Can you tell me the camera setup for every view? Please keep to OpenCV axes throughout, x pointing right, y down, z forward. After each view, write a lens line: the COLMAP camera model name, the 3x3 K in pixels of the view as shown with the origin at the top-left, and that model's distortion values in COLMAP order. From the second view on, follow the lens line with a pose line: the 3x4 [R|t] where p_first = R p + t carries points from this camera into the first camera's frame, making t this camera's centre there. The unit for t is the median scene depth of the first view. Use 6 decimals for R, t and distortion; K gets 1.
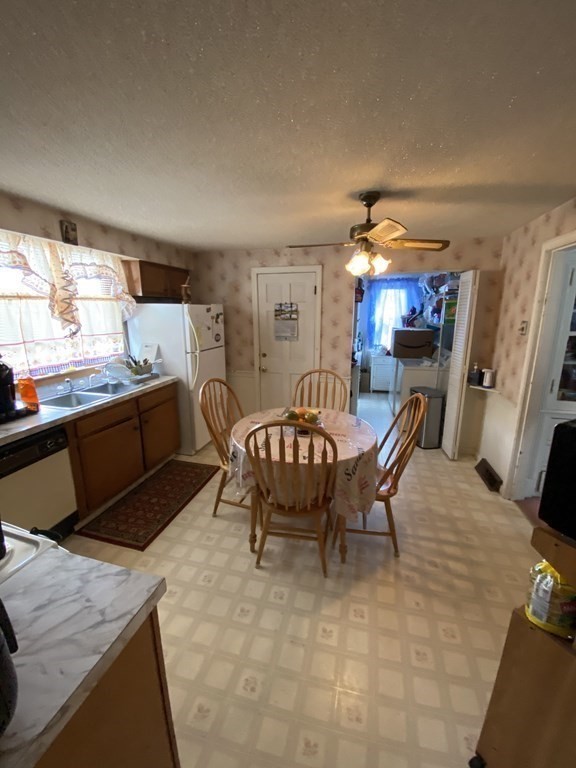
lens RADIAL K [[312.7, 0, 272.0], [0, 312.7, 391.7], [0, 0, 1]] dist [-0.002573, -0.001875]
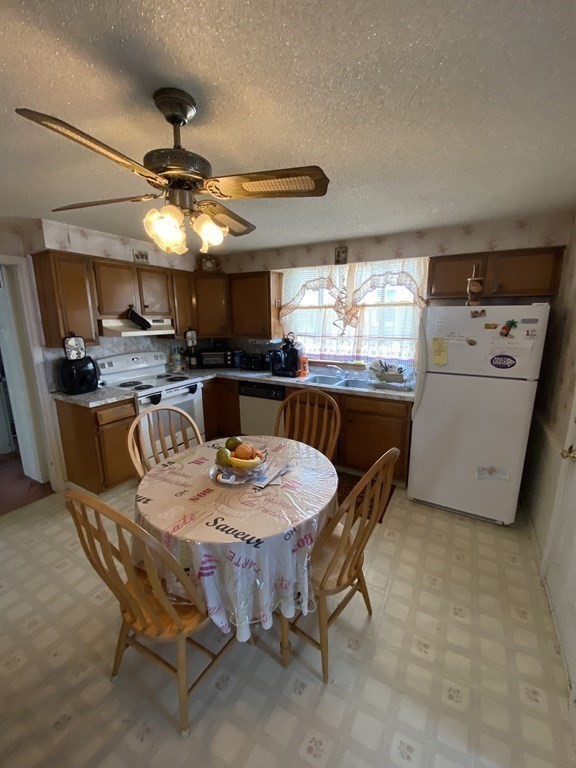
lens RADIAL K [[312.7, 0, 289.2], [0, 312.7, 382.4], [0, 0, 1]] dist [-0.002573, -0.001875]
pose [[-0.205326, 0.217151, -0.954299, 0.859172], [-0.227856, 0.937673, 0.262394, -0.365061], [0.951800, 0.271319, -0.143049, 1.321572]]
